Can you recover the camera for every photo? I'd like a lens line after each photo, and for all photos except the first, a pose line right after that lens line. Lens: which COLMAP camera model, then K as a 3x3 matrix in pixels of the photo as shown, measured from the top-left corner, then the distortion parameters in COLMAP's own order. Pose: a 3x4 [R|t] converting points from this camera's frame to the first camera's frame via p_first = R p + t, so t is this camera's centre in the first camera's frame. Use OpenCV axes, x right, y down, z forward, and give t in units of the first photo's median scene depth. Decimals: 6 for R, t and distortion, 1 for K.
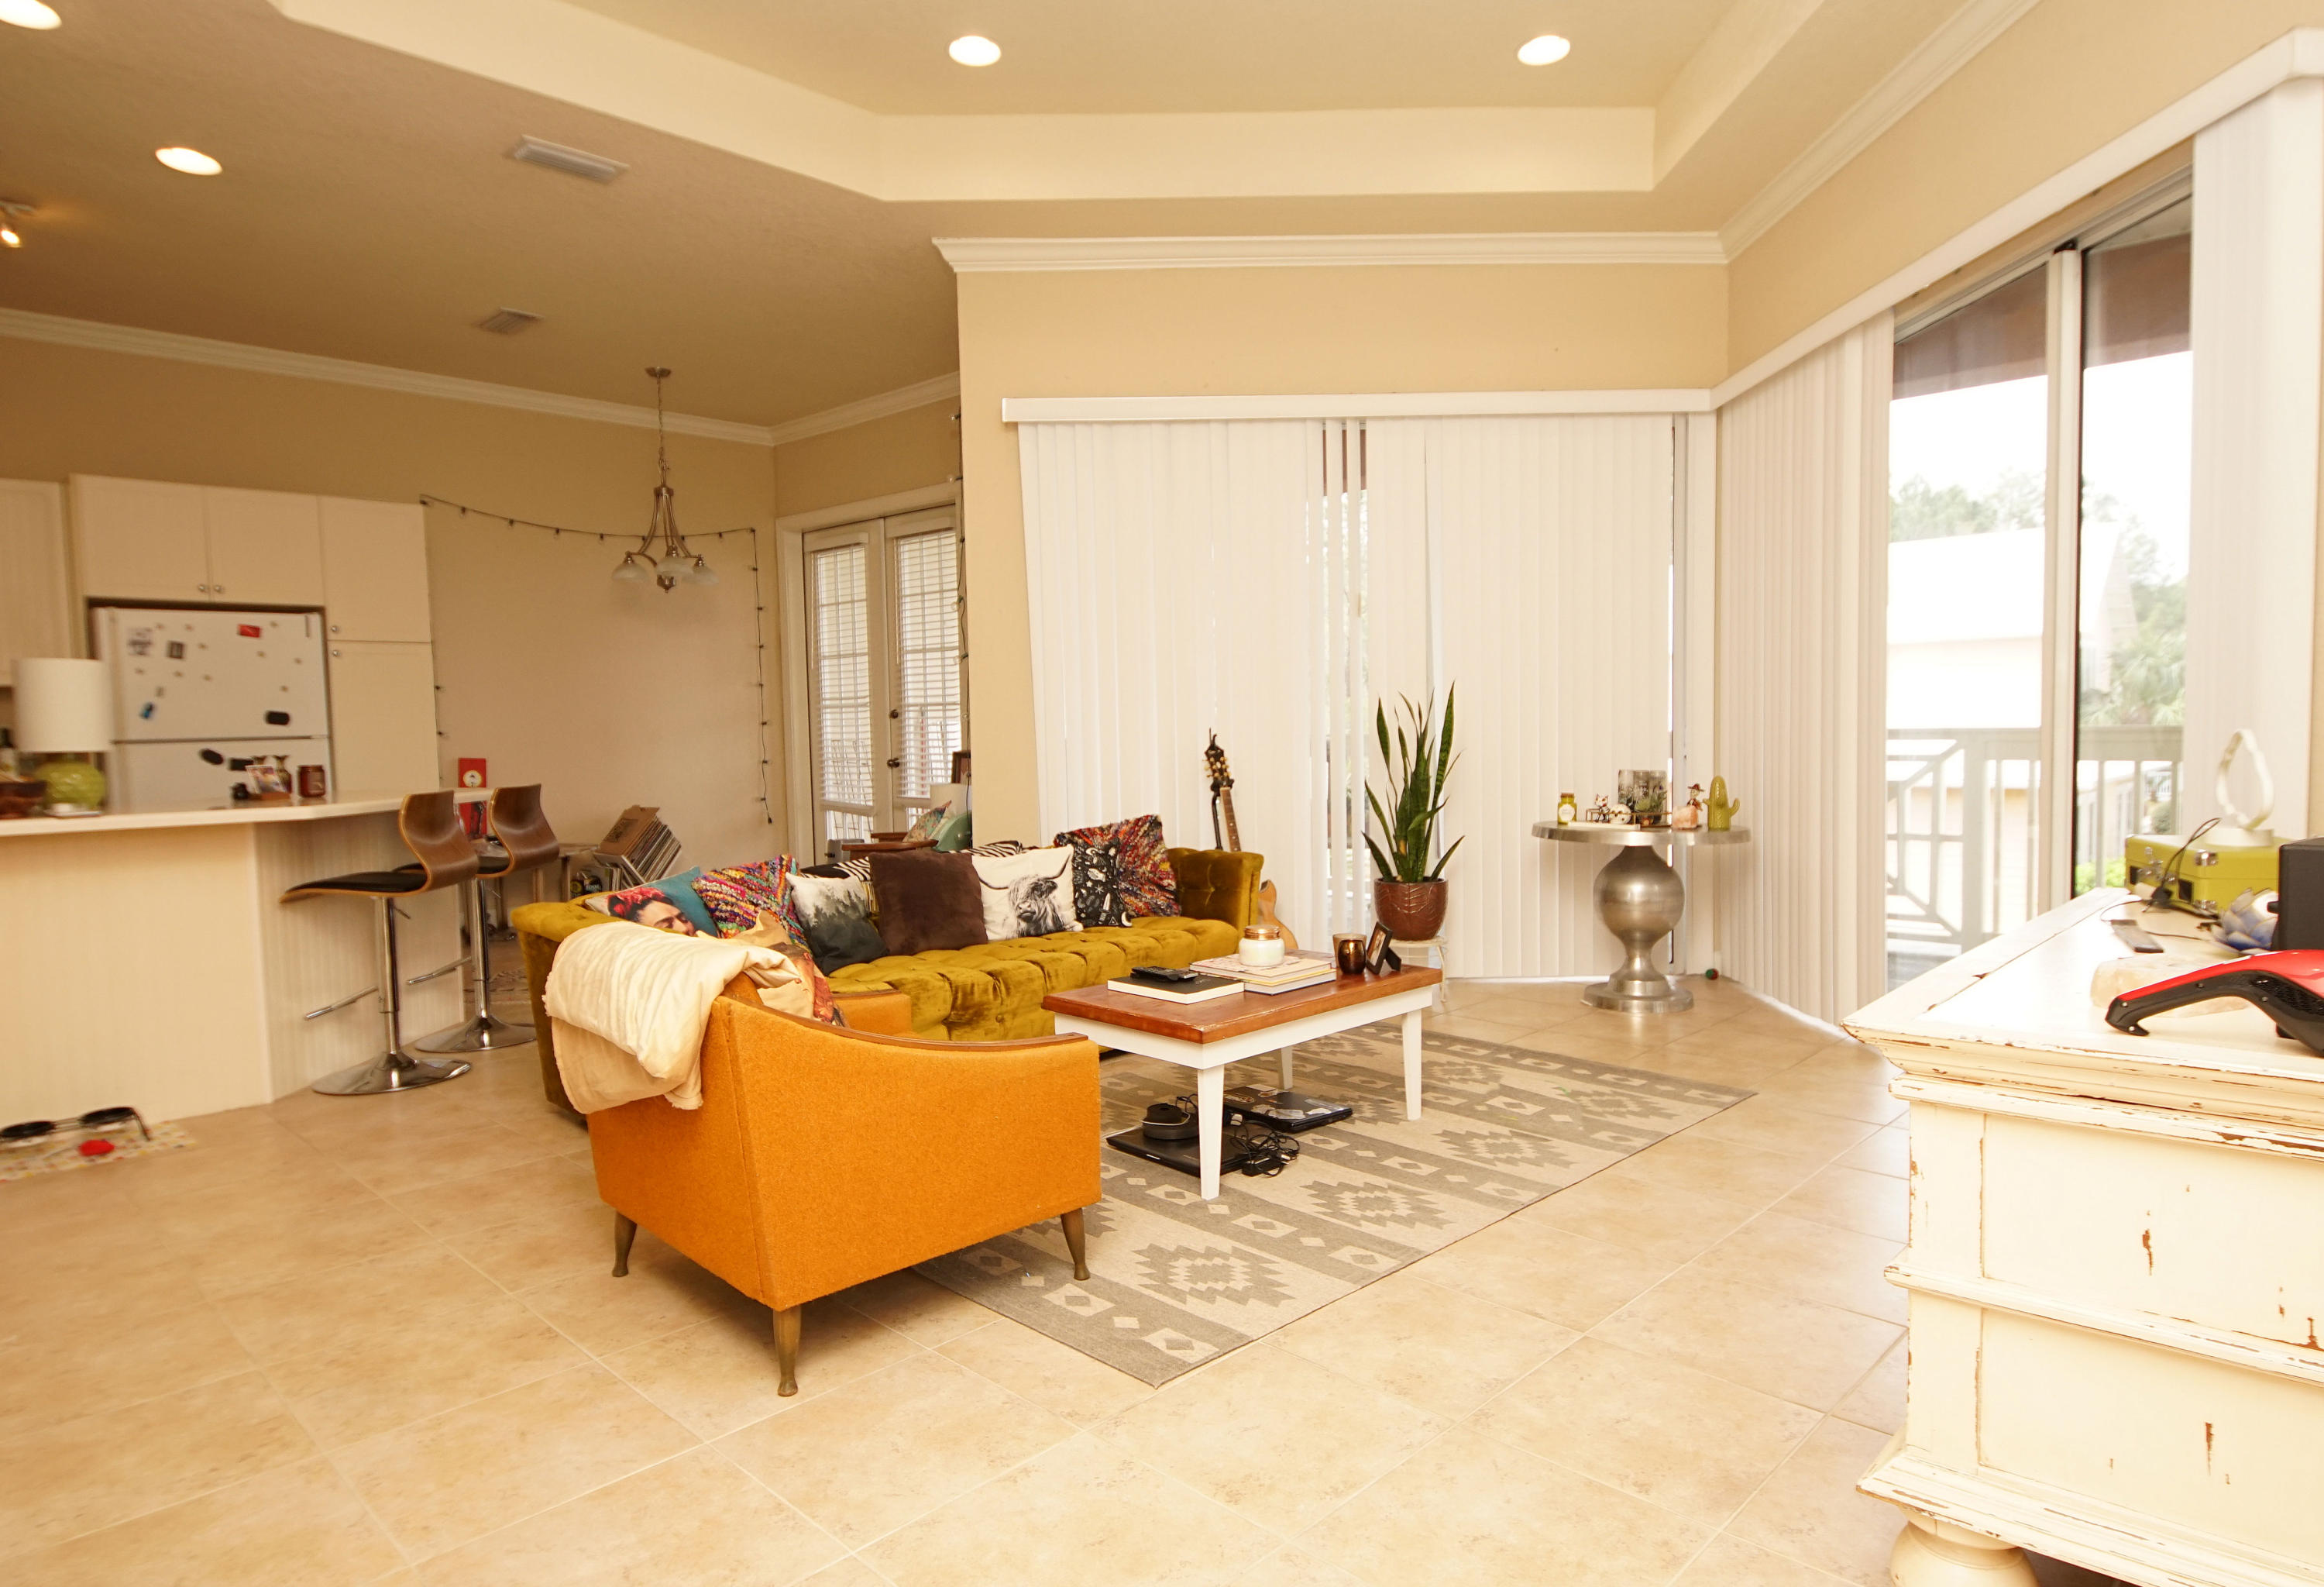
lens RADIAL K [[1329.9, 0, 1189.4], [0, 1329.9, 802.1], [0, 0, 1]] dist [0.041715, -0.038949]
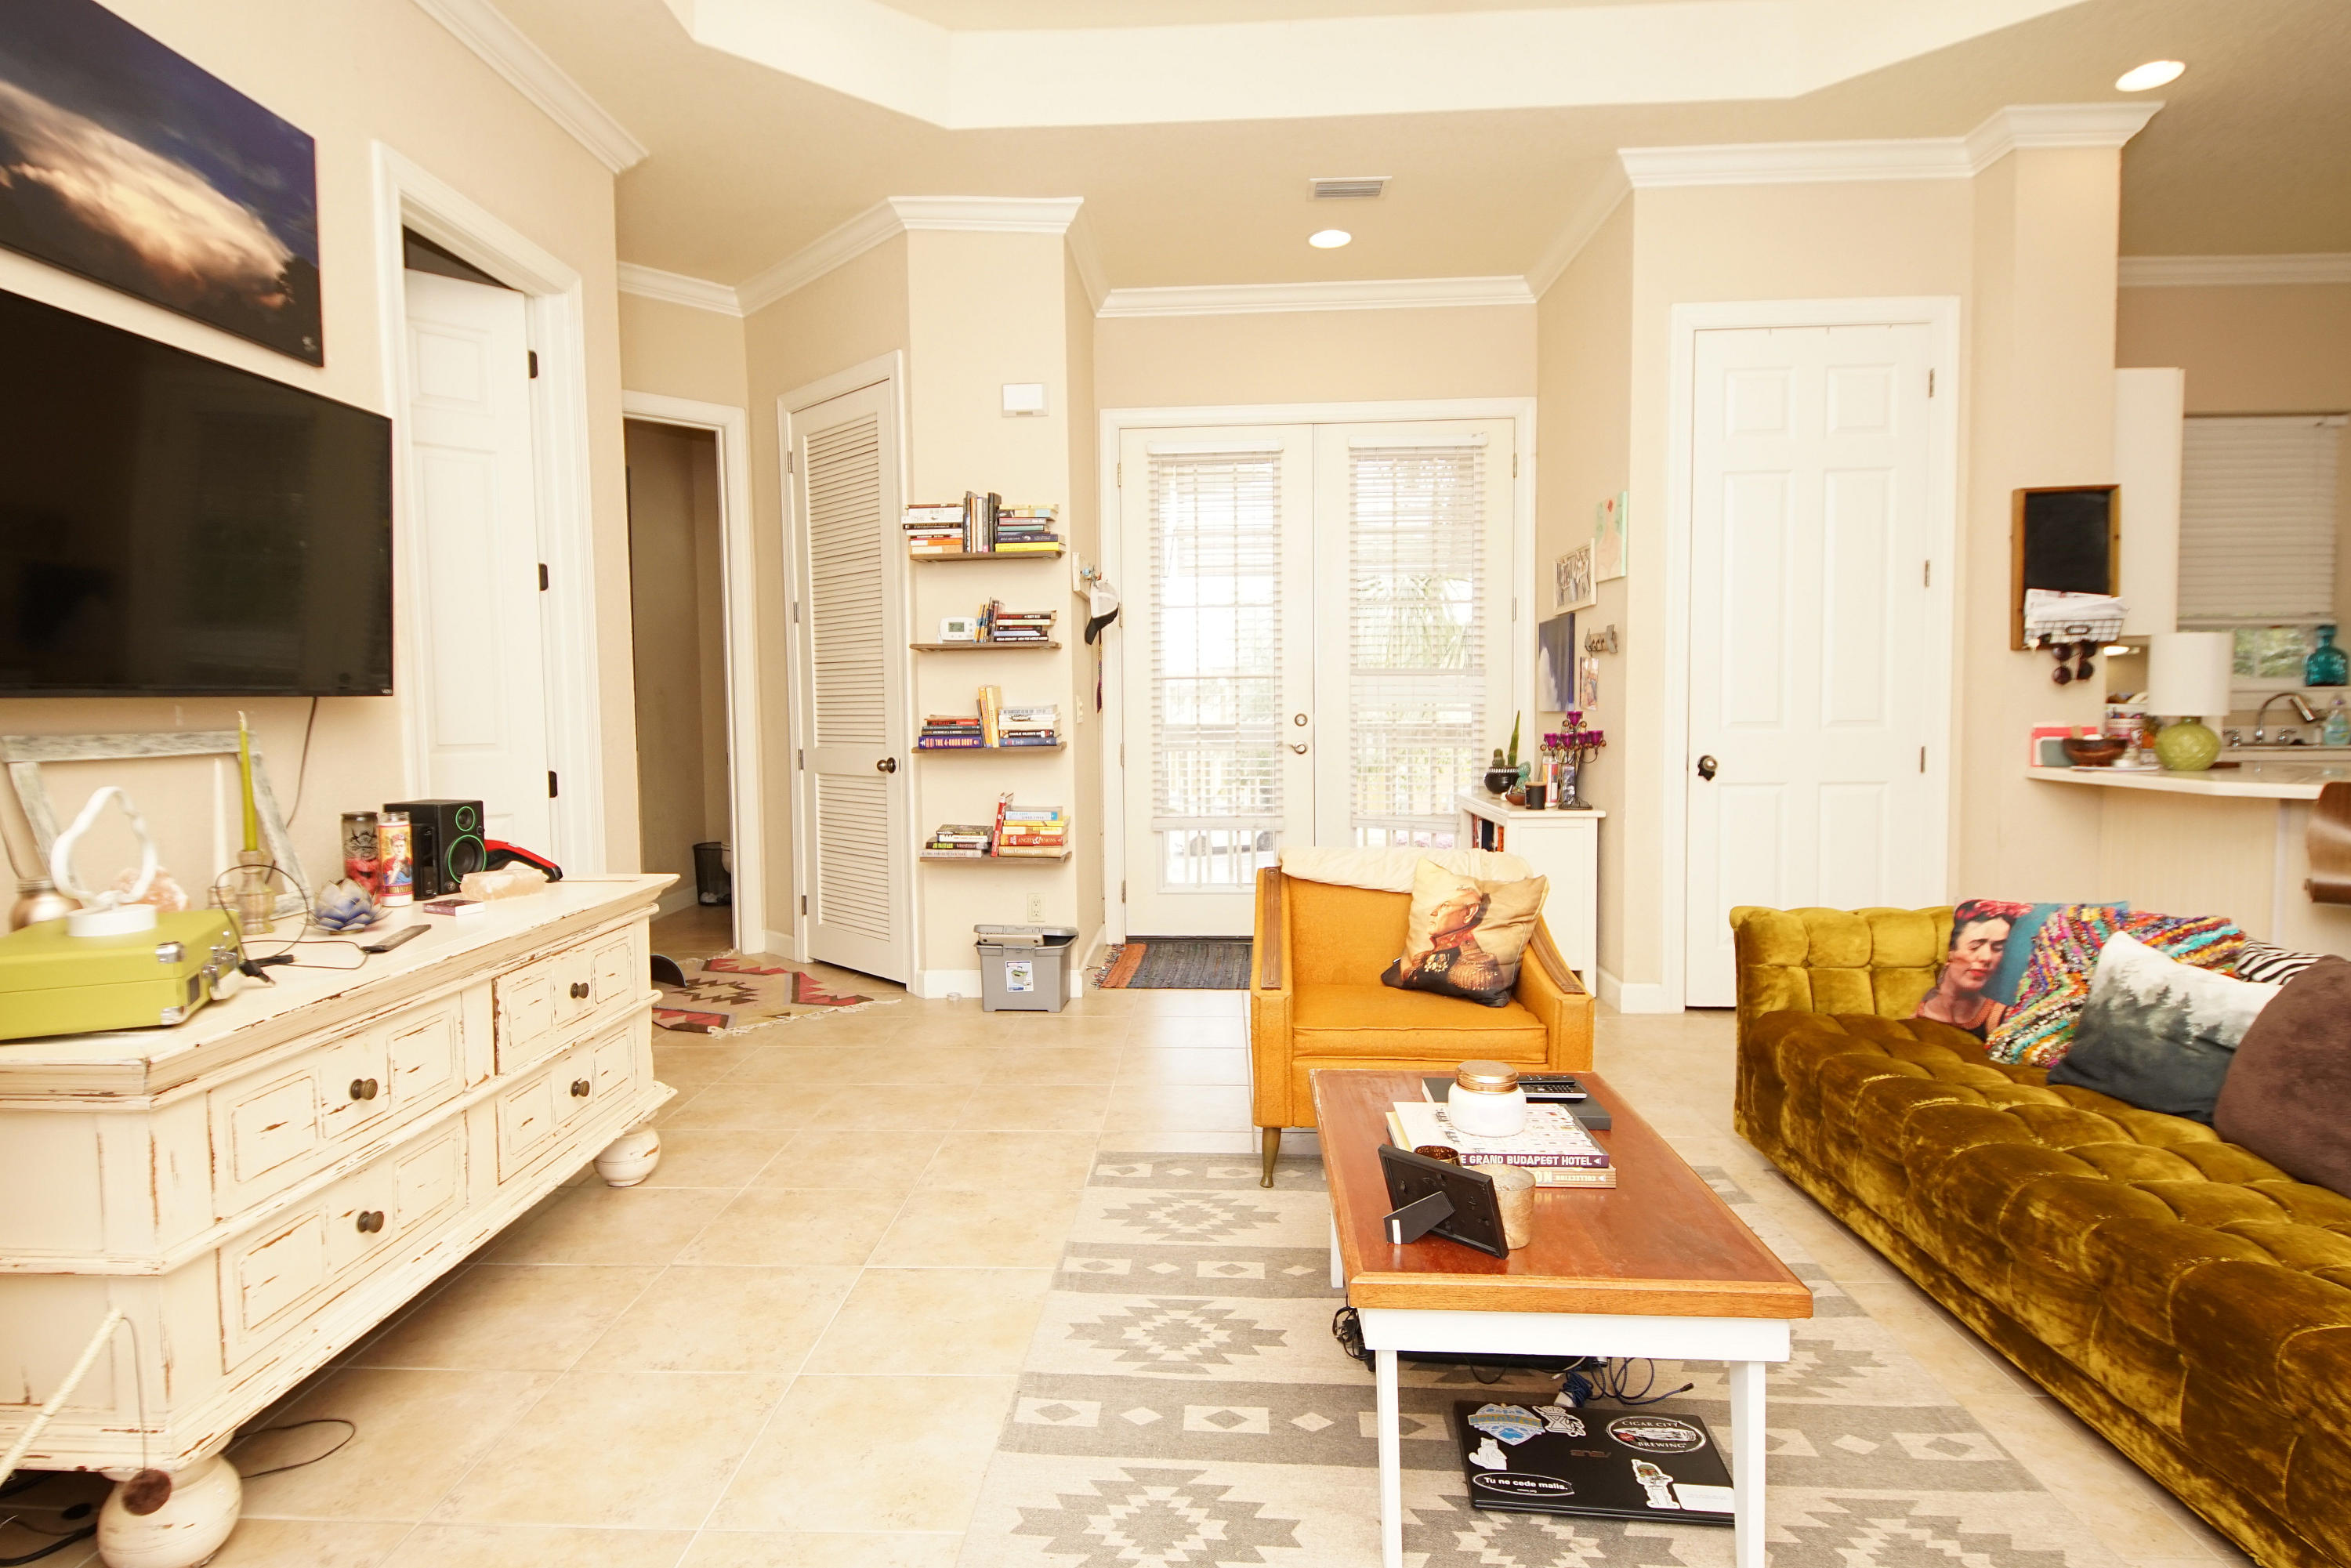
lens RADIAL K [[1257.9, 0, 1149.5], [0, 1257.9, 774.3], [0, 0, 1]] dist [0.035703, -0.032818]
pose [[-0.755462, 0.064839, -0.651976, 0.326684], [-0.011101, 0.993682, 0.111685, -0.062216], [0.655098, 0.091611, -0.749969, 0.799244]]
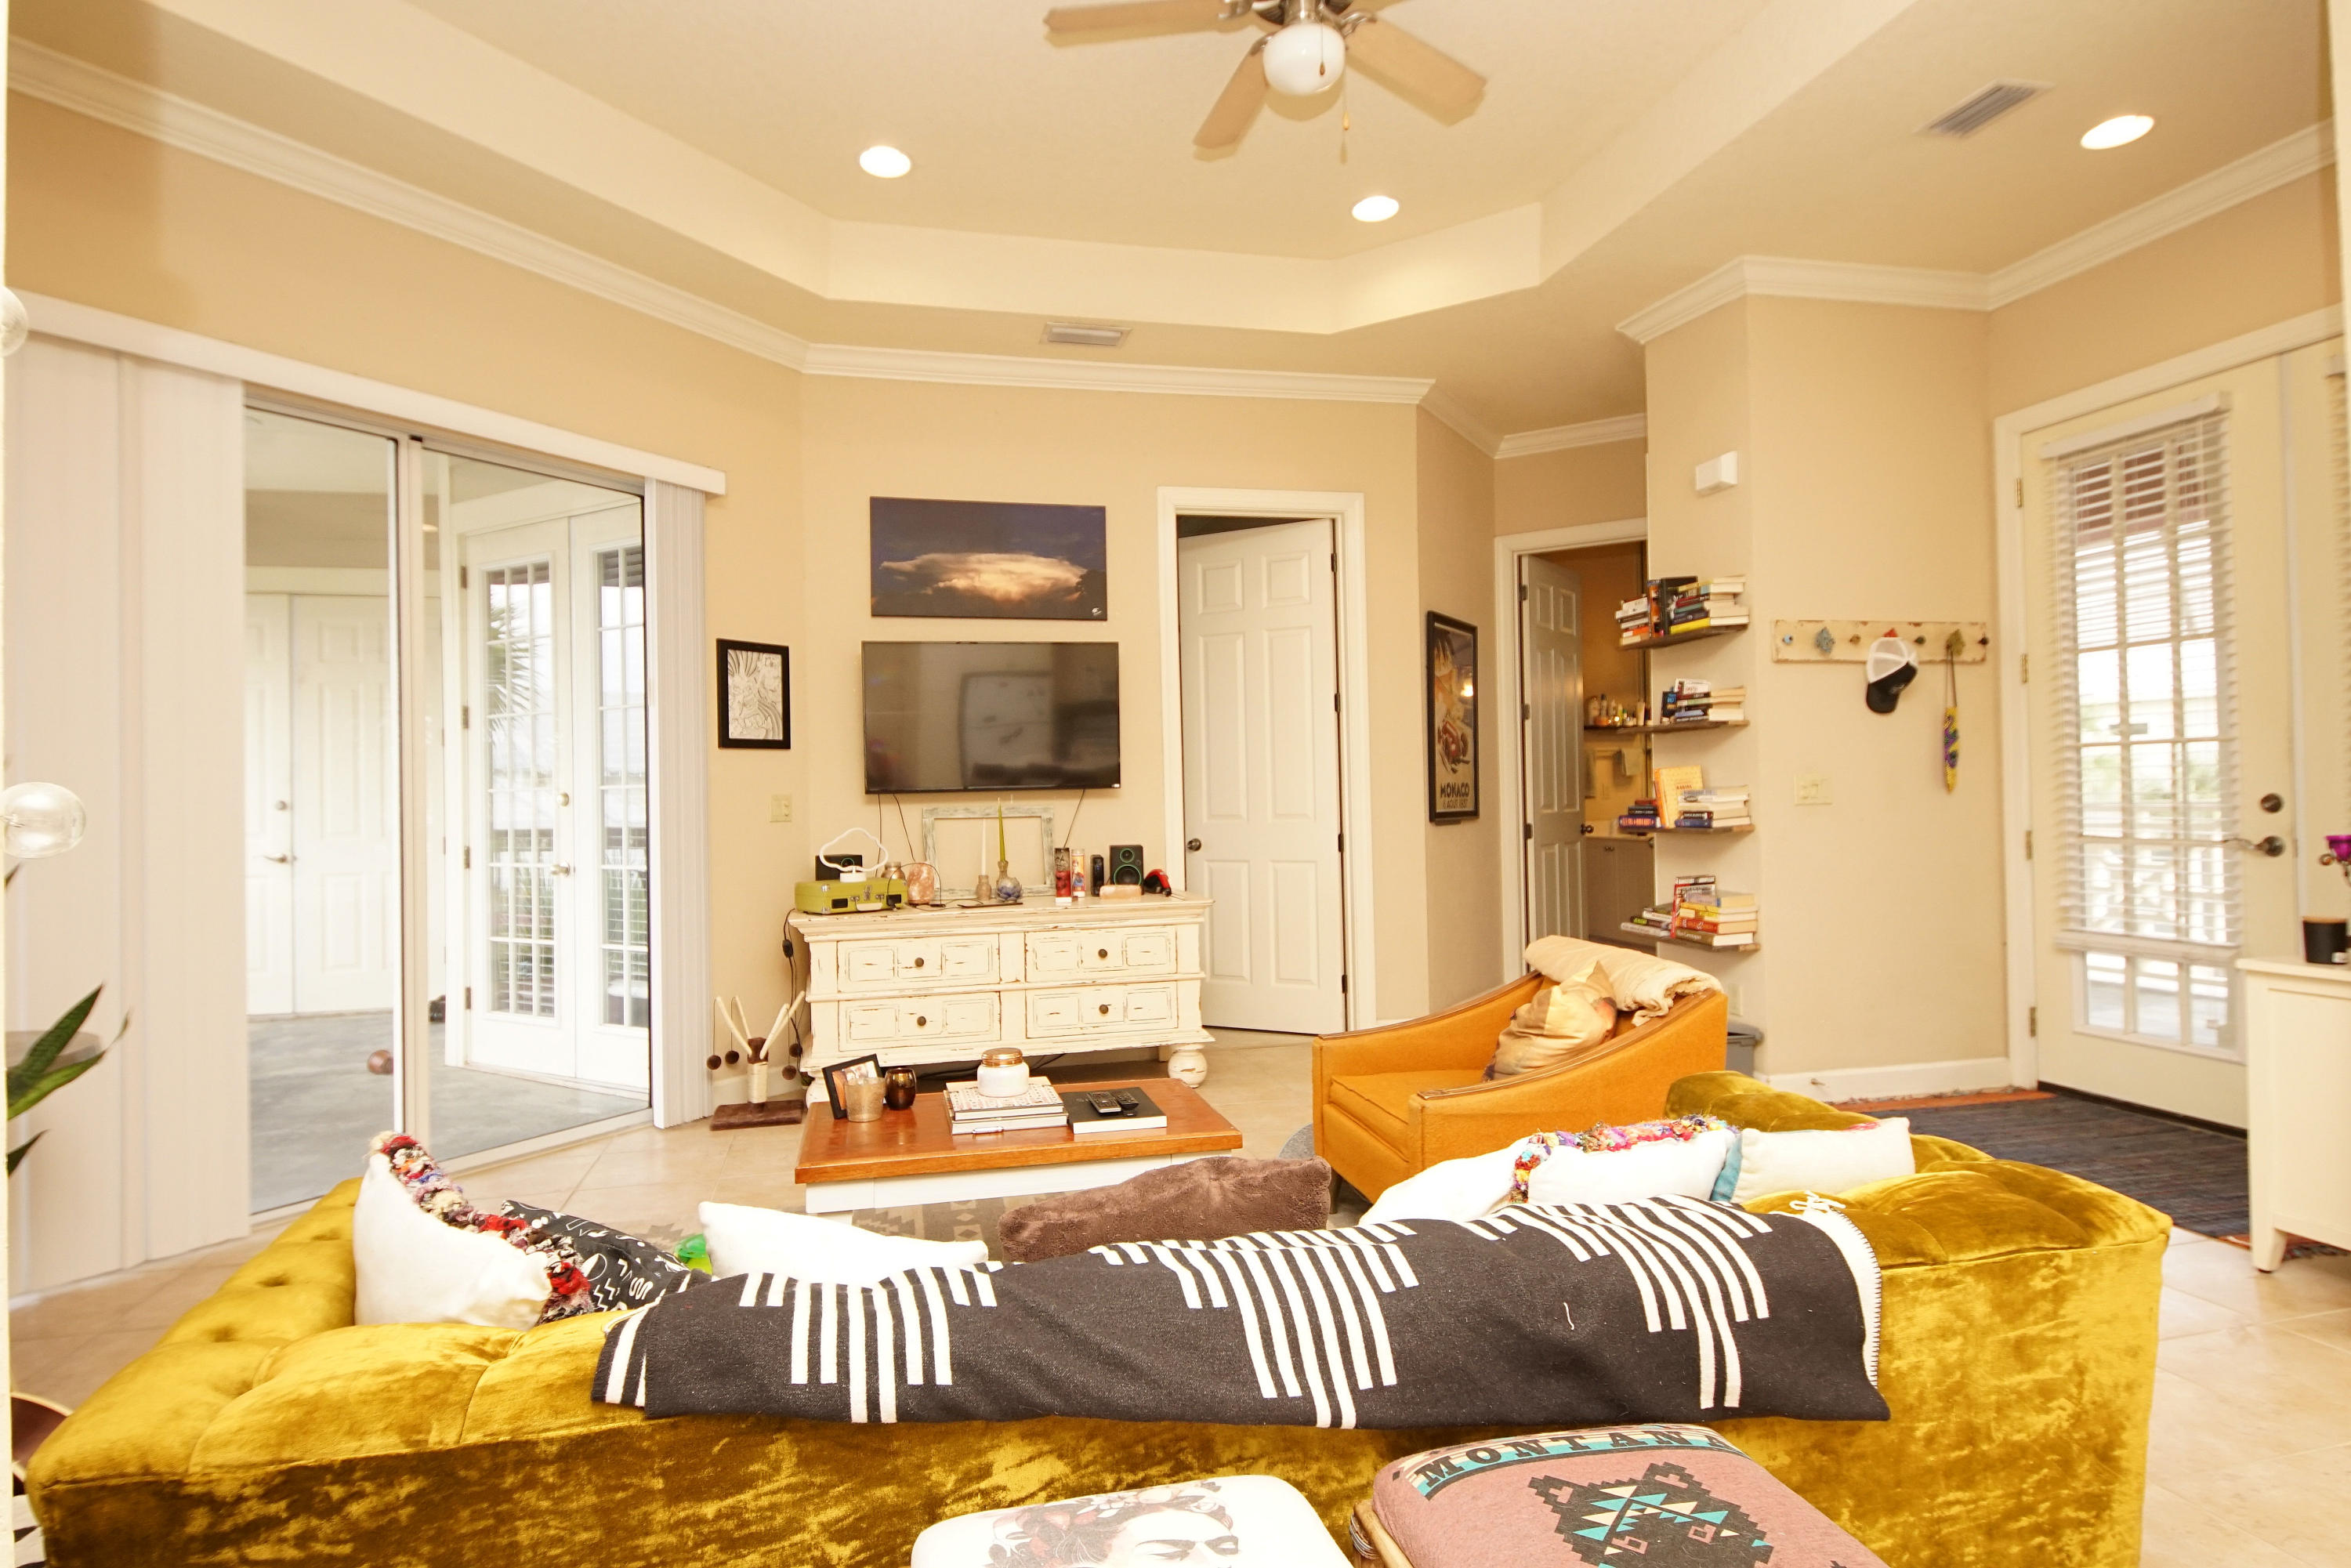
lens RADIAL K [[1262.7, 0, 1137.9], [0, 1262.7, 775.1], [0, 0, 1]] dist [0.031486, -0.035703]
pose [[-0.831887, 0.043037, 0.553274, -0.301399], [0.066513, 0.997534, 0.022412, -0.063138], [-0.550945, 0.055444, -0.832698, 0.995867]]
